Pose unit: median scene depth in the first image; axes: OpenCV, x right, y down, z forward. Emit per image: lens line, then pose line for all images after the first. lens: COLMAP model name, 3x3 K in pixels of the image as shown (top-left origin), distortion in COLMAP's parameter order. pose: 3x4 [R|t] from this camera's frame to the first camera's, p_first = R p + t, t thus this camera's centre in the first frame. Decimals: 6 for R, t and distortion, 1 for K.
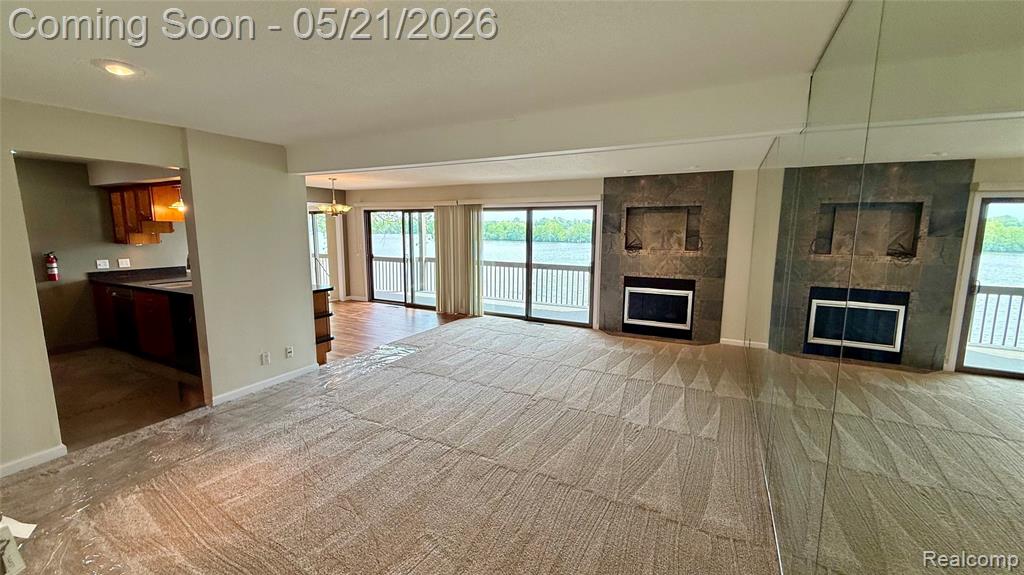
lens RADIAL K [[410.8, 0, 525.2], [0, 410.8, 289.1], [0, 0, 1]] dist [-0.000206, -0.000302]
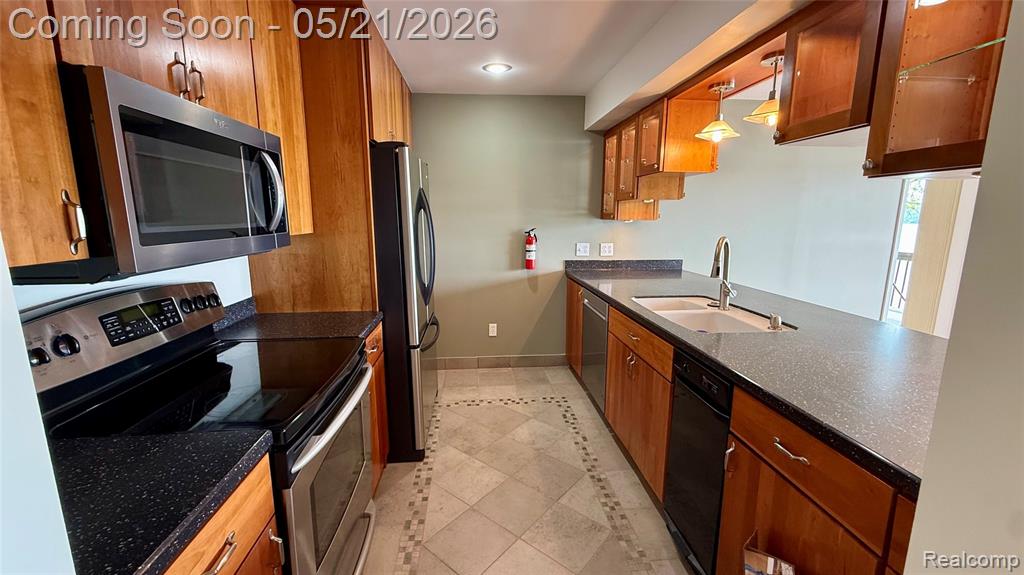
lens RADIAL K [[410.8, 0, 509.3], [0, 410.8, 290.0], [0, 0, 1]] dist [-0.000206, -0.000302]
pose [[0.535984, 0.144893, -0.831701, -0.349025], [-0.124541, 0.987954, 0.091854, -0.027927], [0.834991, 0.054348, 0.547572, 0.356170]]
